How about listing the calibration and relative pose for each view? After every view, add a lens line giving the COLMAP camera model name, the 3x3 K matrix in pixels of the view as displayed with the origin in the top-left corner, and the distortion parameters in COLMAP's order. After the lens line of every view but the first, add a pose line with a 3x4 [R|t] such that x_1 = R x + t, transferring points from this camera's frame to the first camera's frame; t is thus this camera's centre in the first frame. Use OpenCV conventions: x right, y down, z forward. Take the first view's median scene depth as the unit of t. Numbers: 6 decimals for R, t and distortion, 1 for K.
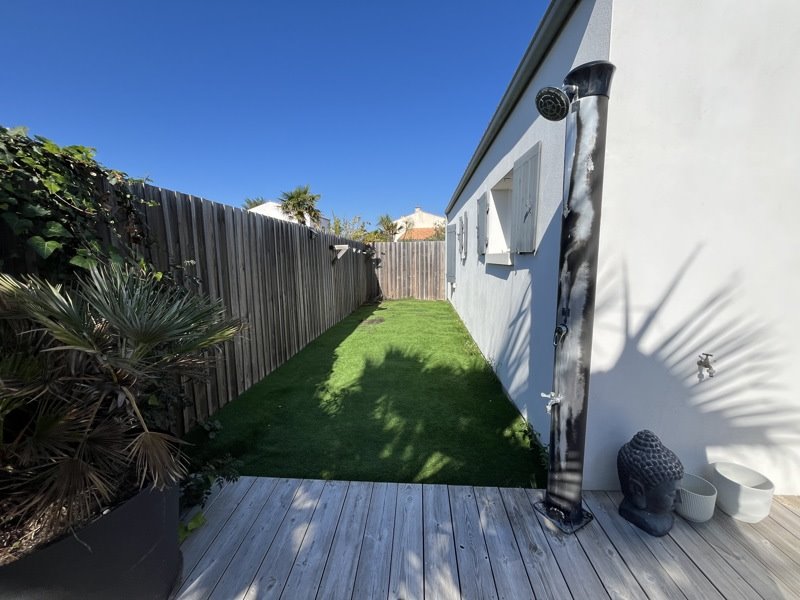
lens RADIAL K [[318.7, 0, 400.0], [0, 318.7, 300.0], [0, 0, 1]] dist [0.000431, 0.000159]
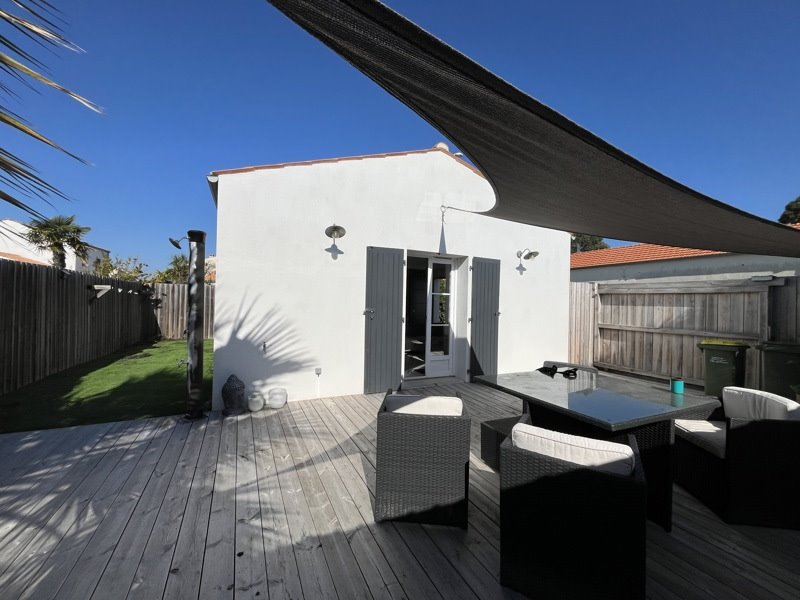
lens RADIAL K [[321.7, 0, 398.8], [0, 321.7, 295.8], [0, 0, 1]] dist [0.002954, 0.000290]
pose [[0.870190, 0.028363, 0.491898, 0.095464], [0.046554, 0.989143, -0.139390, 0.038544], [-0.490511, 0.144196, 0.859422, -0.265204]]
